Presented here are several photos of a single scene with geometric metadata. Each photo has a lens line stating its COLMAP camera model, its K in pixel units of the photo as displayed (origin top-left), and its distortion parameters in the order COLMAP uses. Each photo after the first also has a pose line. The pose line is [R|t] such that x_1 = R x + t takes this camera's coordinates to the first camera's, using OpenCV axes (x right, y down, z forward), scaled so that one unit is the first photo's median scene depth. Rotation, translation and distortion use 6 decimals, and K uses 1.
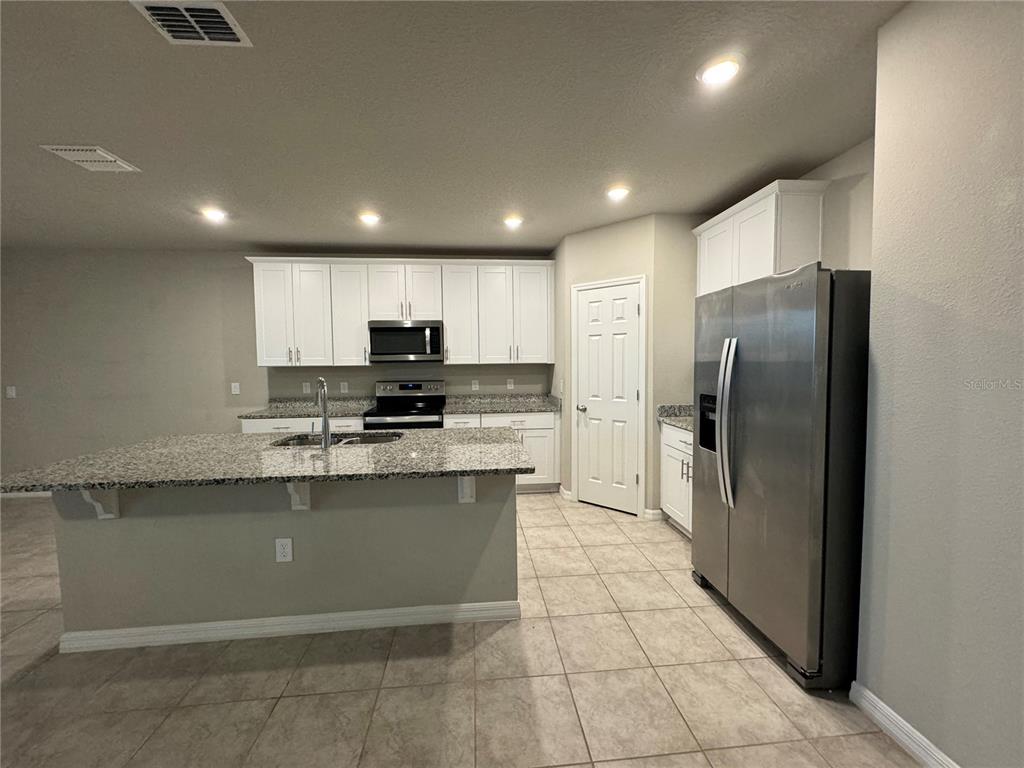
lens RADIAL K [[407.6, 0, 513.5], [0, 407.6, 382.8], [0, 0, 1]] dist [0.000586, -0.000586]
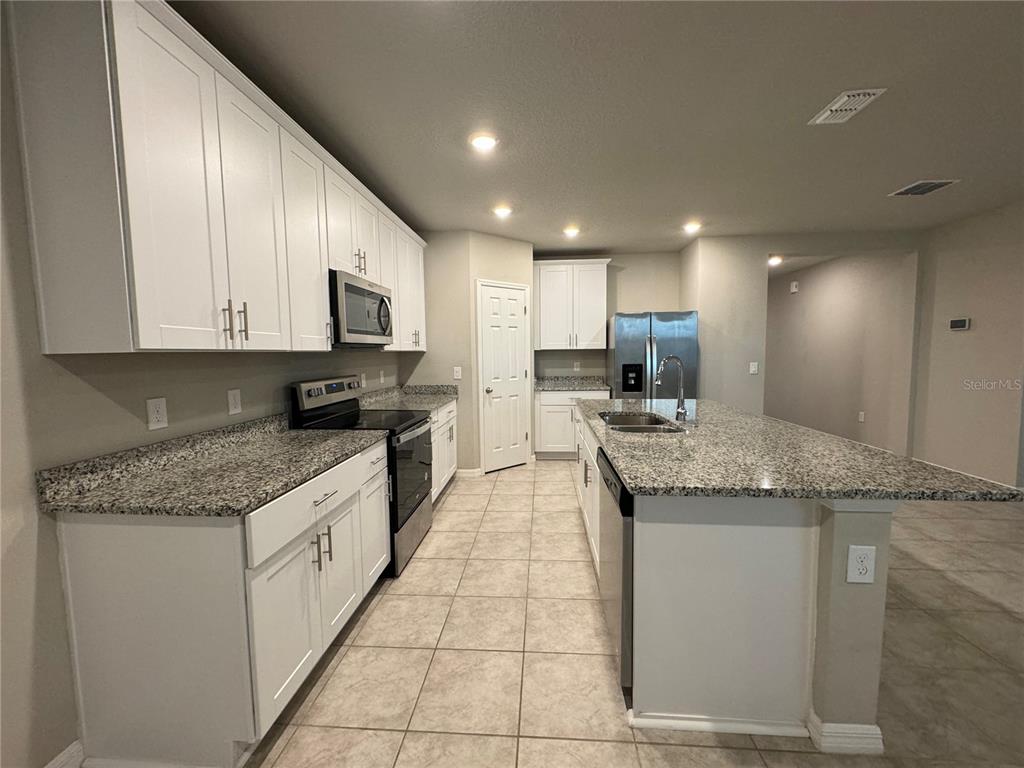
lens RADIAL K [[407.6, 0, 510.1], [0, 407.6, 383.0], [0, 0, 1]] dist [0.000586, -0.000586]
pose [[0.176762, -0.067774, 0.981918, -1.027093], [0.063409, 0.996338, 0.057355, -0.020180], [-0.982209, 0.052125, 0.180412, 0.808572]]
